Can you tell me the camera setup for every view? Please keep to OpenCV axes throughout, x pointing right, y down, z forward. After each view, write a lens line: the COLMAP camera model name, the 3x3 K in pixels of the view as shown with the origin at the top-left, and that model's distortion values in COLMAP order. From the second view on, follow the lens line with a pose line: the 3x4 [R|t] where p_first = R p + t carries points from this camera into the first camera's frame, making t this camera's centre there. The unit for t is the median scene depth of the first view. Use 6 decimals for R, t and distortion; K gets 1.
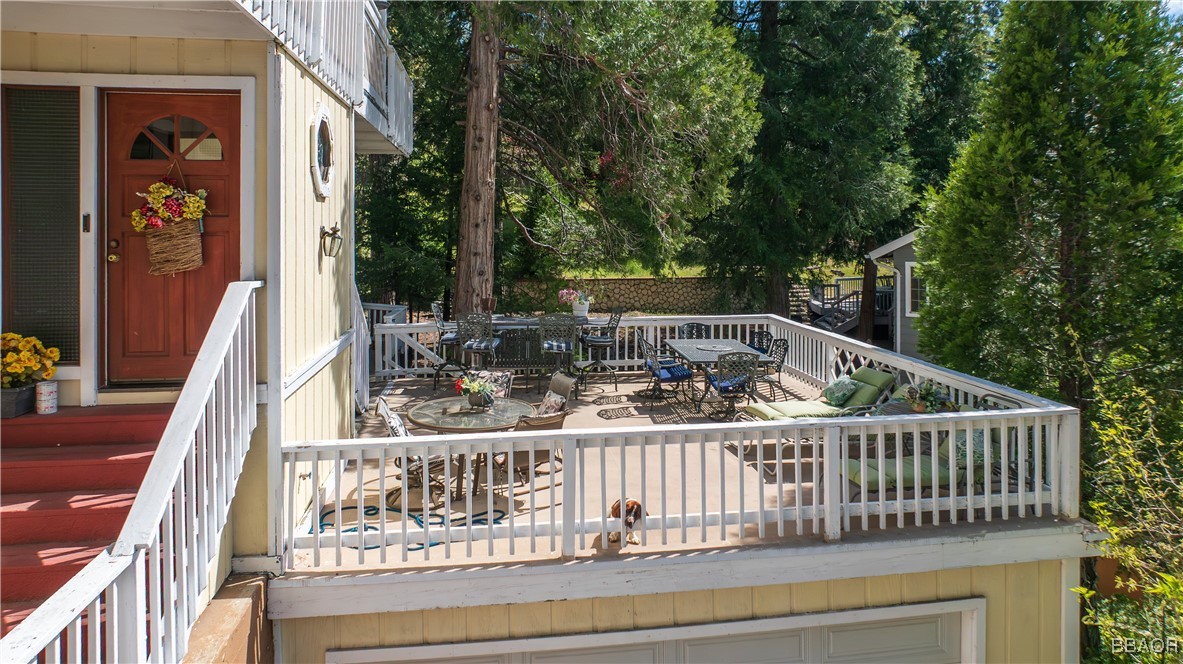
lens RADIAL K [[758.5, 0, 589.5], [0, 758.5, 232.9], [0, 0, 1]] dist [-0.027415, -0.000316]
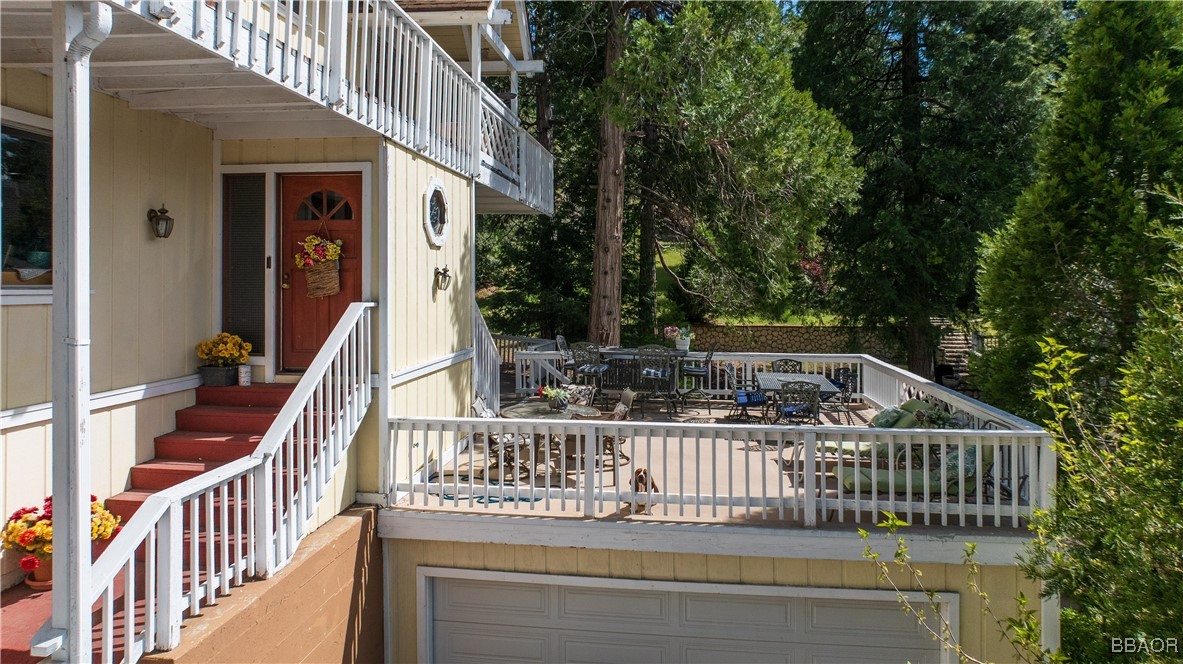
lens RADIAL K [[708.4, 0, 590.7], [0, 708.4, 291.5], [0, 0, 1]] dist [-0.027757, 0.000166]
pose [[0.965509, 0.007398, -0.260263, 0.269584], [-0.005540, 0.999954, 0.007870, 0.024876], [0.260310, -0.006156, 0.965506, -0.171802]]
